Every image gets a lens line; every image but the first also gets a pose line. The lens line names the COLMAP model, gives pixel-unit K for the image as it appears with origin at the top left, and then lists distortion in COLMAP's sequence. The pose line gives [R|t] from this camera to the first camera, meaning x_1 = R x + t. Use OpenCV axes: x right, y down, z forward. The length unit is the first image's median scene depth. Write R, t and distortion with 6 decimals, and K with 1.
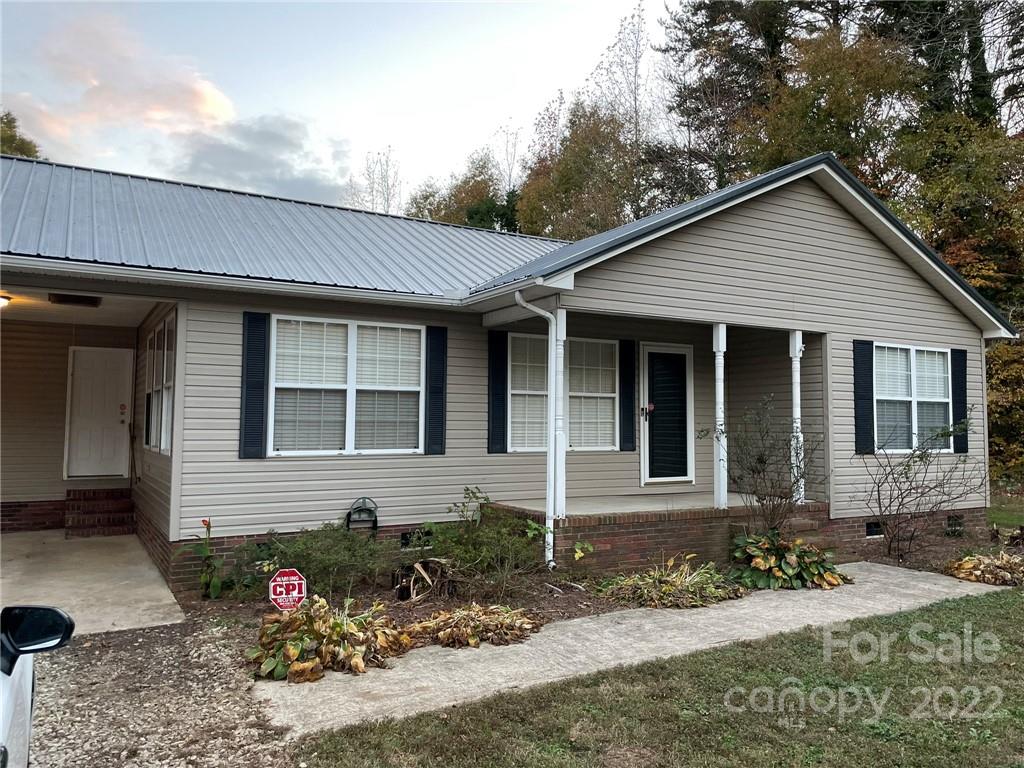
lens RADIAL K [[783.7, 0, 520.9], [0, 783.7, 376.0], [0, 0, 1]] dist [0.068769, -0.089803]
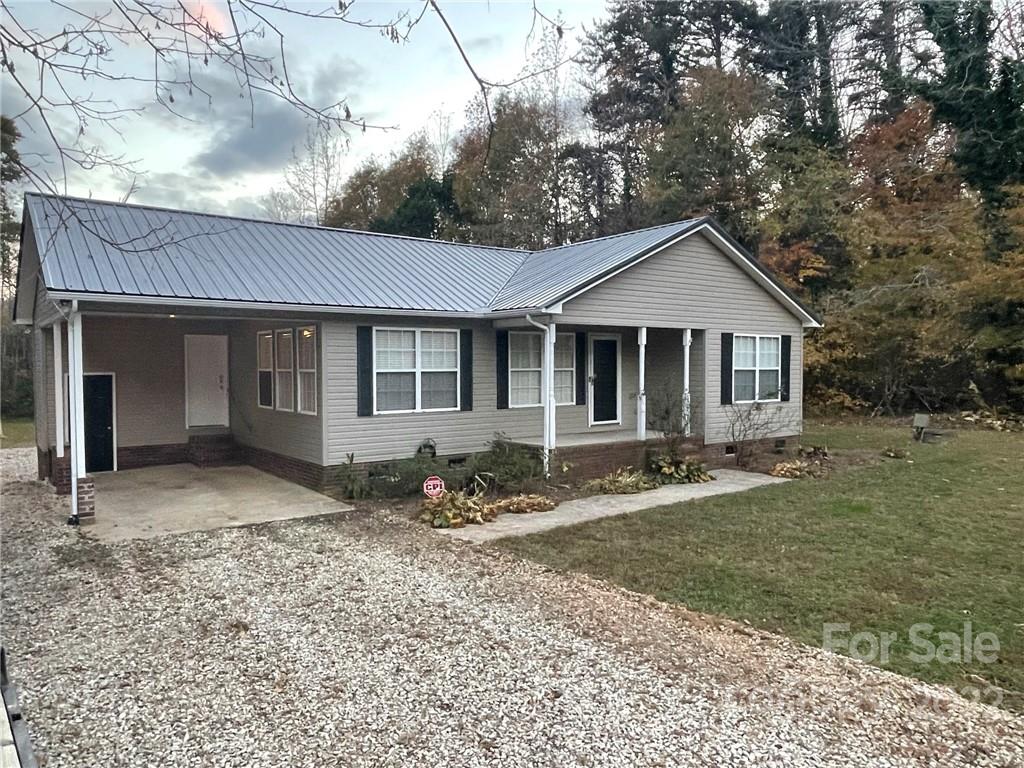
lens RADIAL K [[734.0, 0, 512.7], [0, 734.0, 391.9], [0, 0, 1]] dist [0.007206, -0.003709]
pose [[0.993415, -0.013942, 0.113720, -0.184028], [0.002522, 0.994988, 0.099959, -0.085295], [-0.114544, -0.099014, 0.988472, -0.468988]]
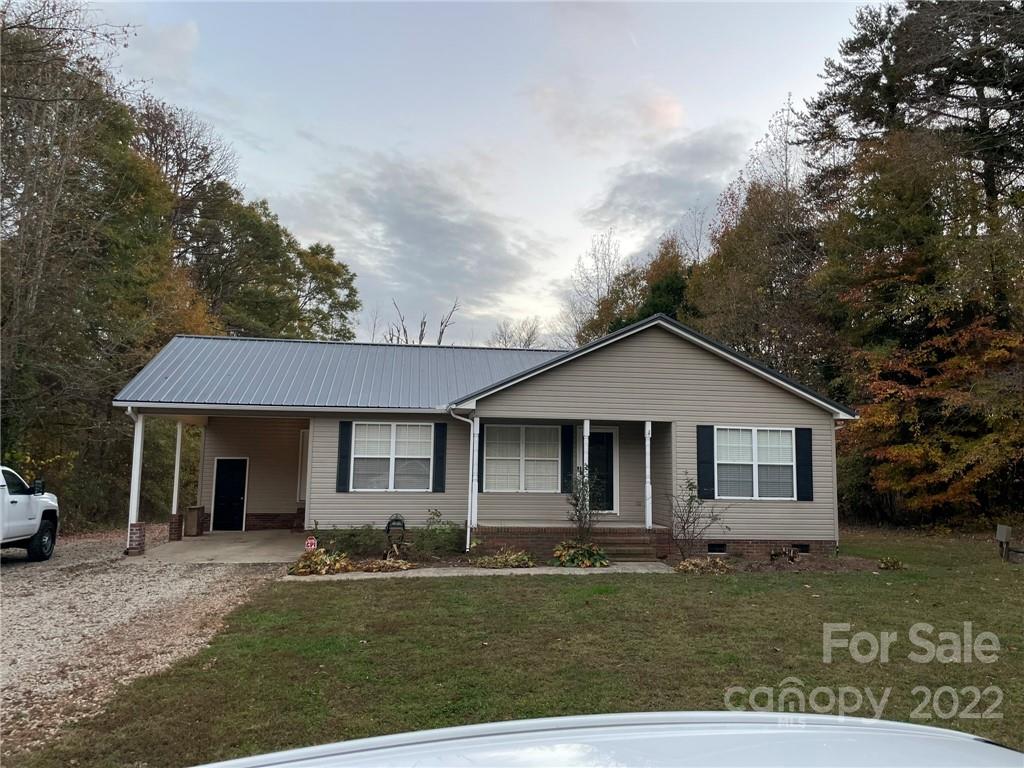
lens RADIAL K [[783.7, 0, 514.6], [0, 783.7, 372.8], [0, 0, 1]] dist [0.068769, -0.089803]
pose [[0.923554, -0.035450, -0.381826, 0.769921], [0.014724, 0.998262, -0.057067, -0.073689], [0.383186, 0.047082, 0.922471, -0.654661]]
